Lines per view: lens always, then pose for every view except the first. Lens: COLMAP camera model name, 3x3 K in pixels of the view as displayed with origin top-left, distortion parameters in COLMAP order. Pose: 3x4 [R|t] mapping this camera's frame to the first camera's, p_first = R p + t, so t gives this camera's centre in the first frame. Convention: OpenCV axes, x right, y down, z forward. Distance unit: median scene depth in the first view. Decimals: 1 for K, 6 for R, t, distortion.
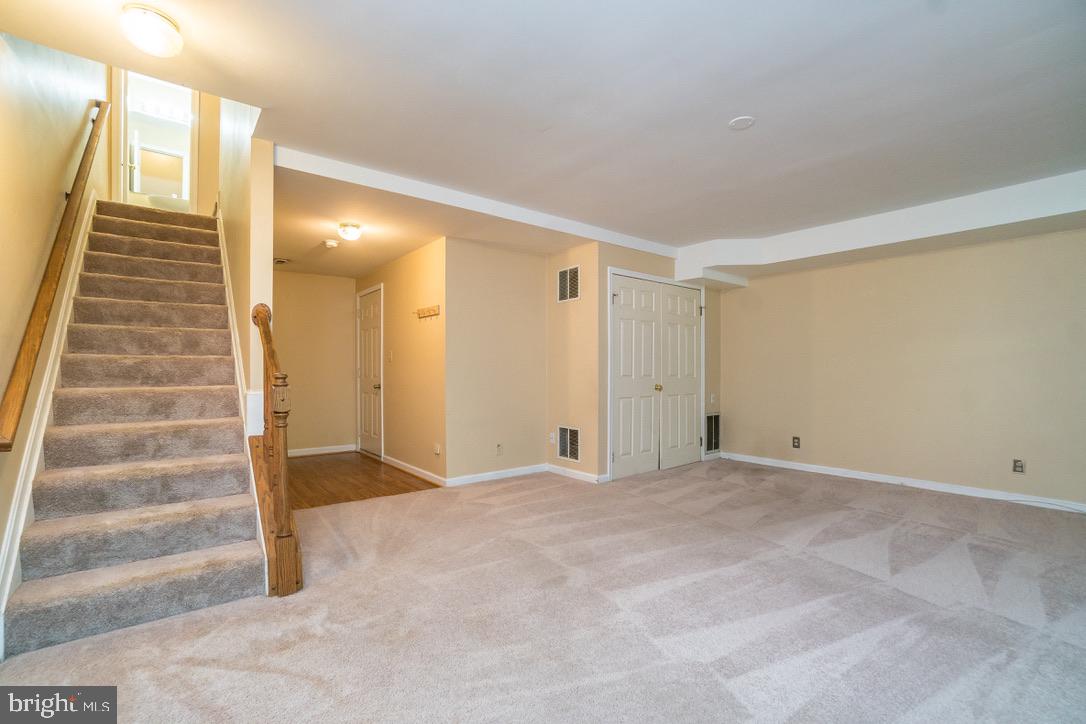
lens RADIAL K [[480.7, 0, 543.2], [0, 480.7, 367.4], [0, 0, 1]] dist [-0.046709, 0.012289]
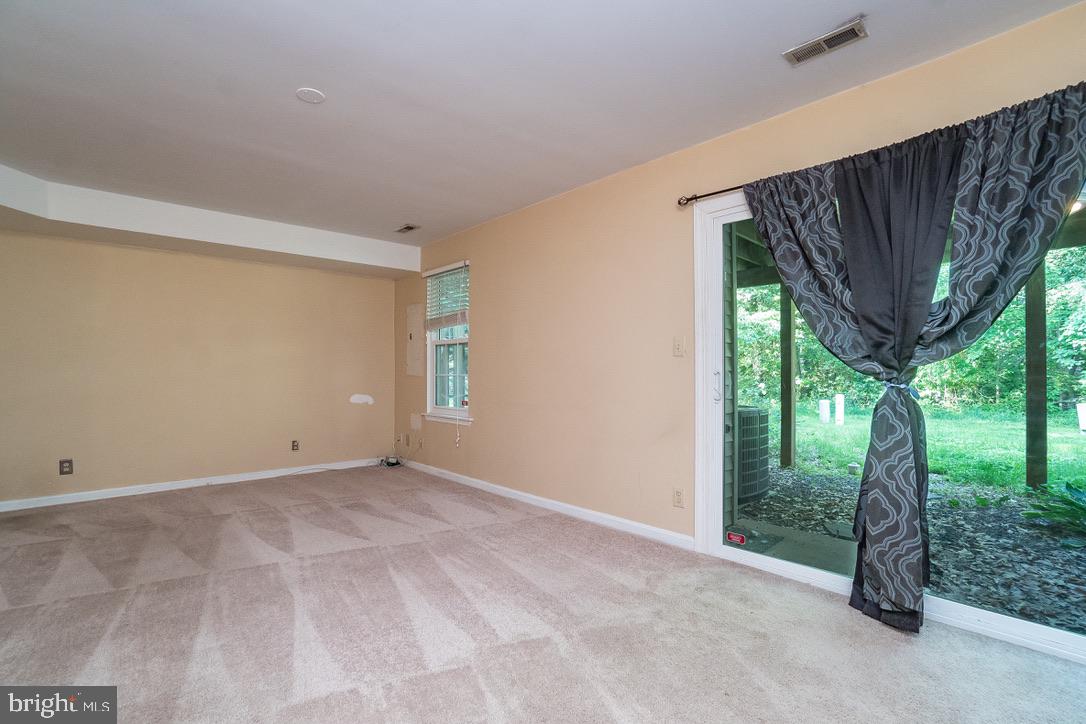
lens RADIAL K [[480.7, 0, 543.0], [0, 480.7, 364.0], [0, 0, 1]] dist [-0.046709, 0.012289]
pose [[-0.041866, 0.010211, 0.999071, -0.415897], [-0.003979, 0.999938, -0.010387, -0.000096], [-0.999115, -0.004410, -0.041823, 0.506236]]
